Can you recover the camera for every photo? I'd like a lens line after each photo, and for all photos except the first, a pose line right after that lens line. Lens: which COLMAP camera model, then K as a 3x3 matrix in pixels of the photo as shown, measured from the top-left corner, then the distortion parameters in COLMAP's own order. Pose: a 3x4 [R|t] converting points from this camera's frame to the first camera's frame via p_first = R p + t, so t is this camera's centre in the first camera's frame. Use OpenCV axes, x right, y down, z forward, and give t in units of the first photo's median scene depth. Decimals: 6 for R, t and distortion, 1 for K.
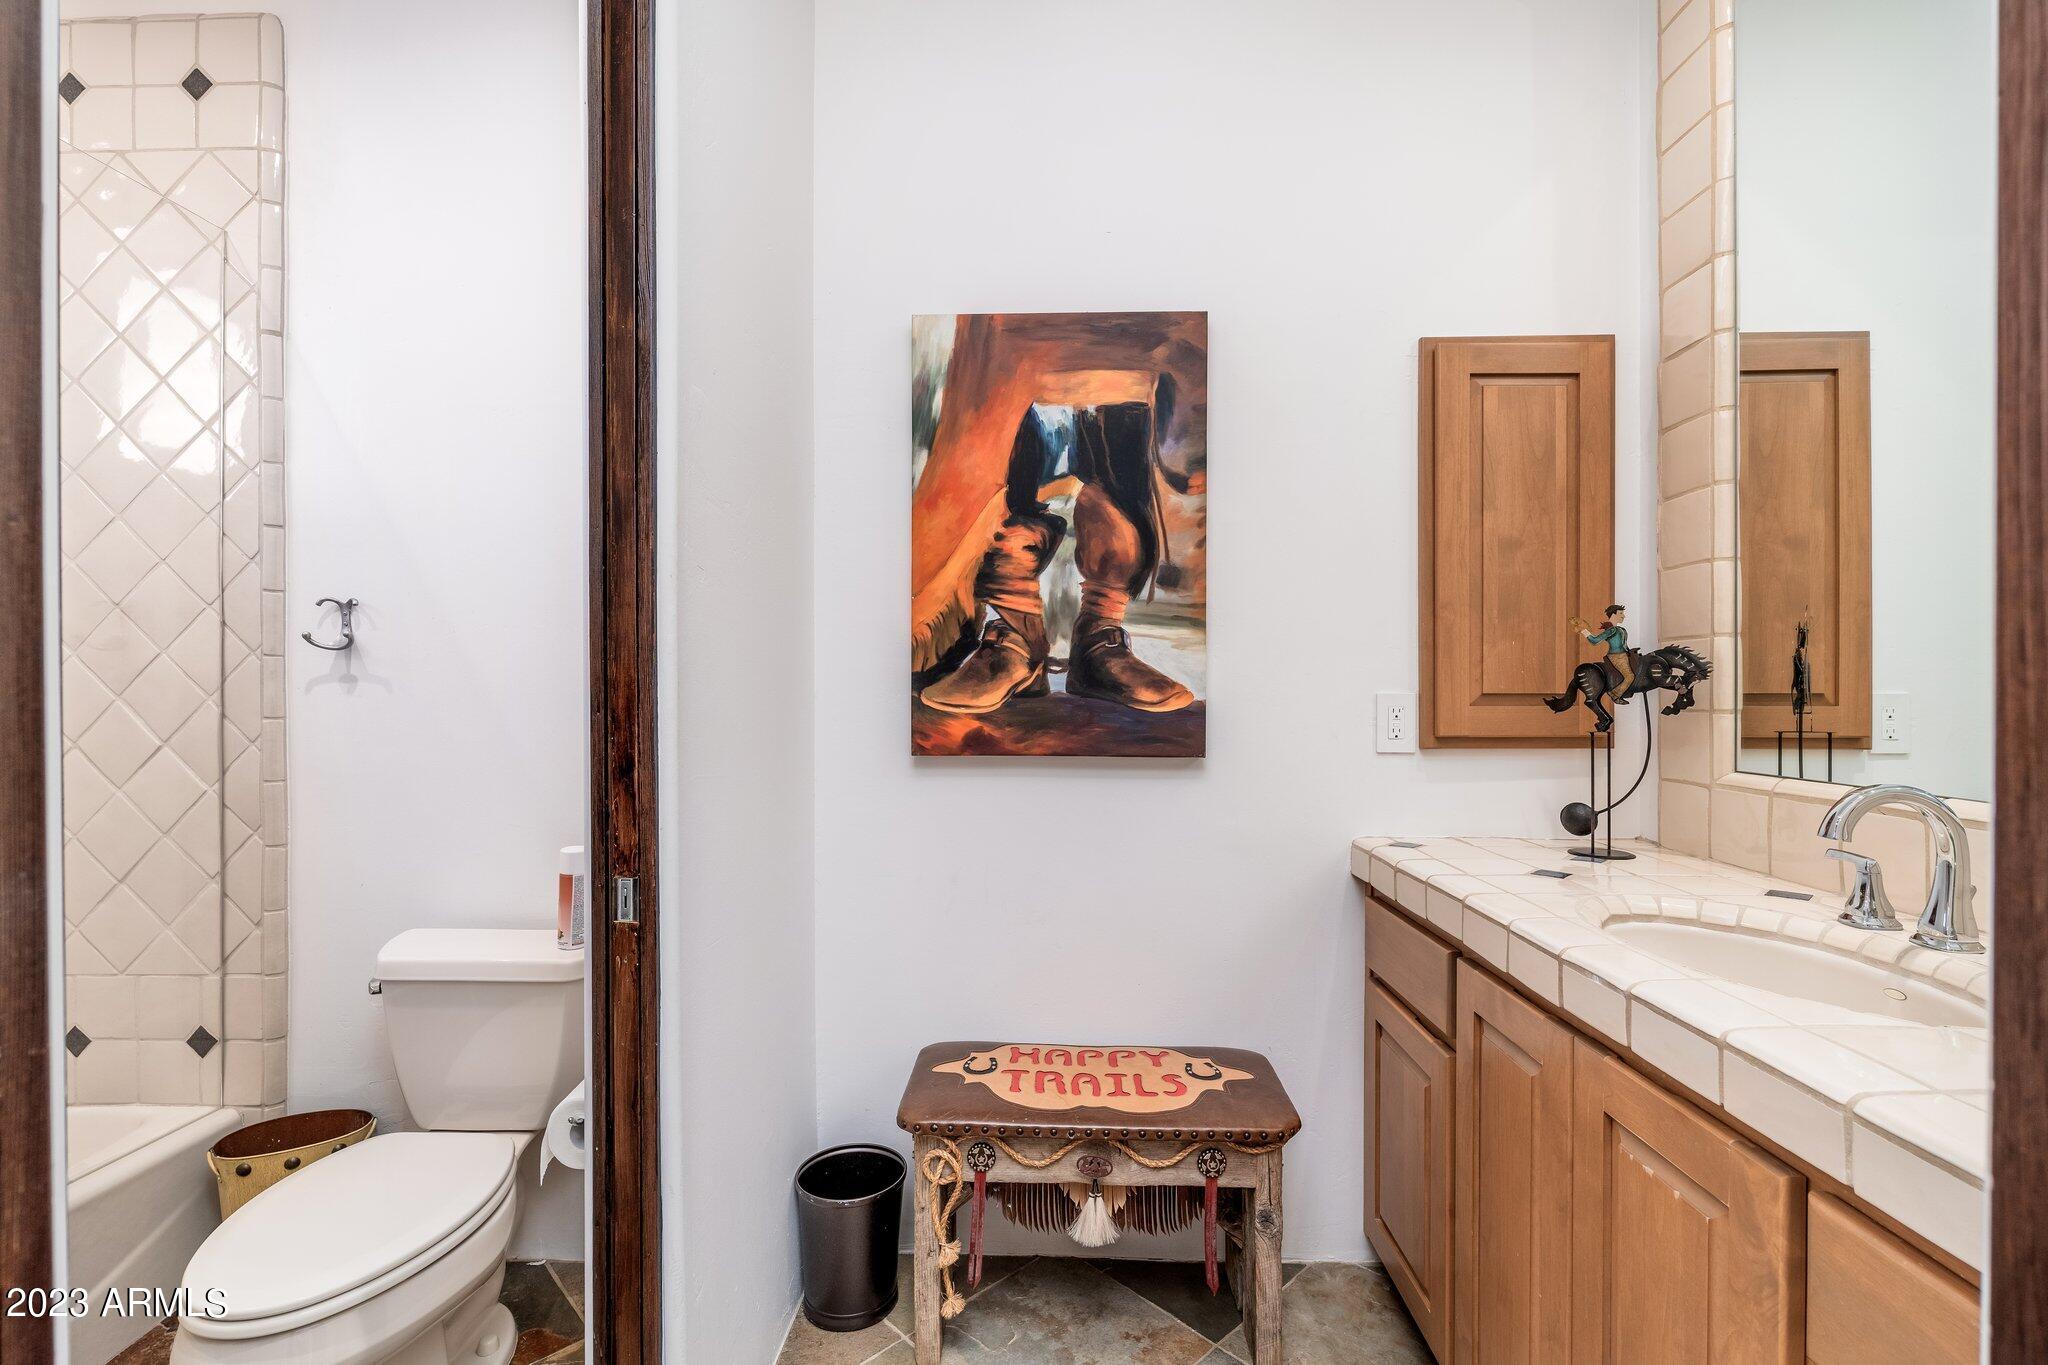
lens RADIAL K [[900.4, 0, 1035.1], [0, 900.4, 690.6], [0, 0, 1]] dist [-0.003407, 0.001332]
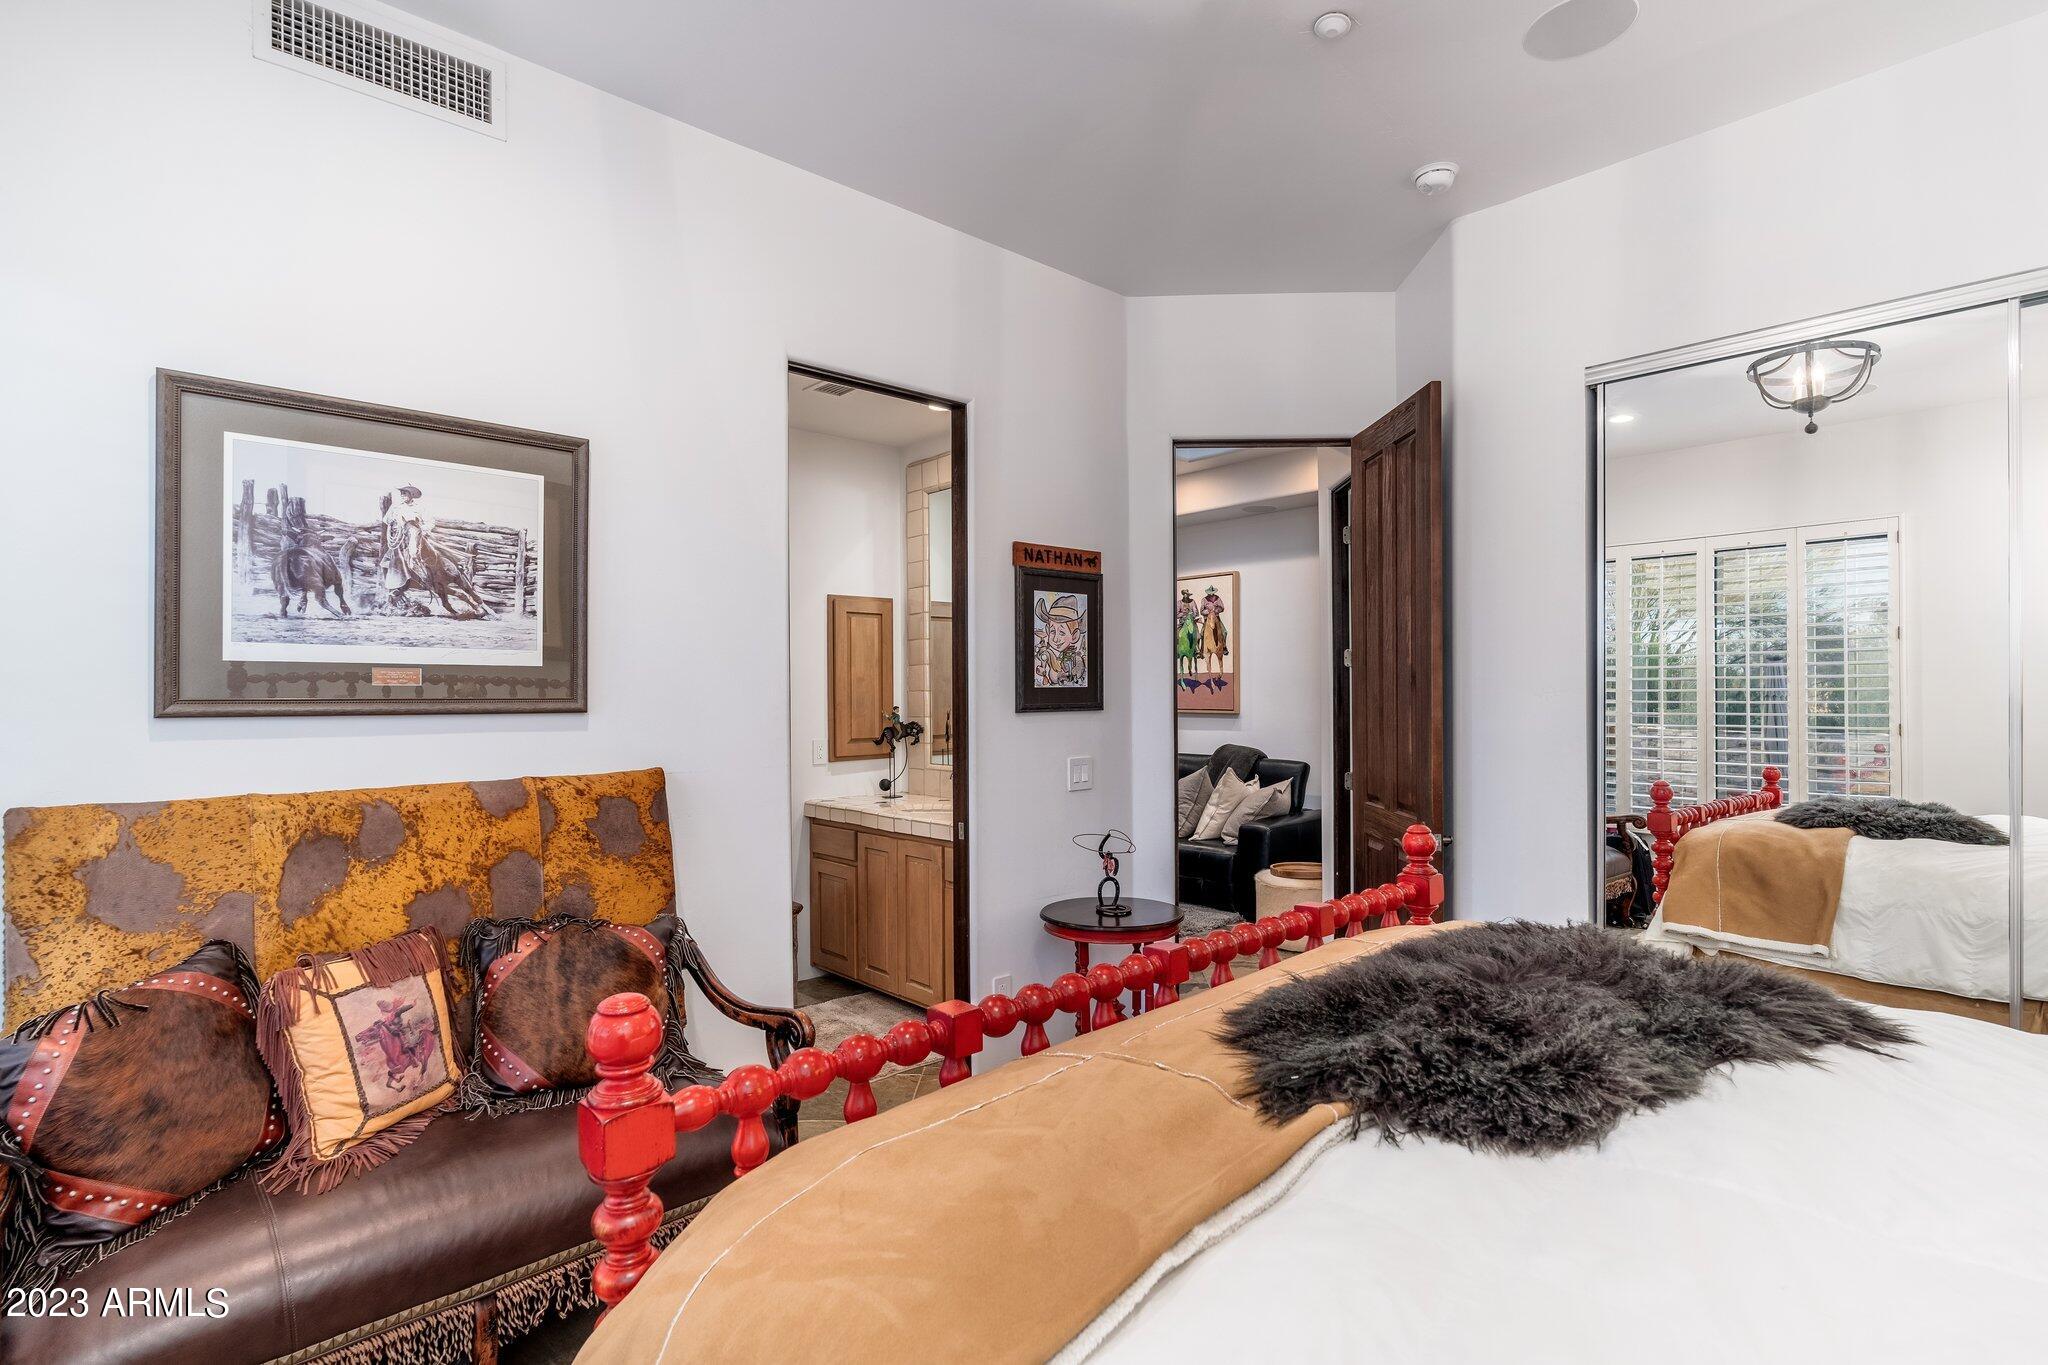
lens RADIAL K [[941.5, 0, 1026.9], [0, 941.5, 690.3], [0, 0, 1]] dist [-0.000193, -0.000001]
pose [[0.714300, 0.000283, 0.699839, -1.061554], [0.005533, 0.999966, -0.006051, -0.120748], [-0.699817, 0.008195, 0.714275, -1.310930]]
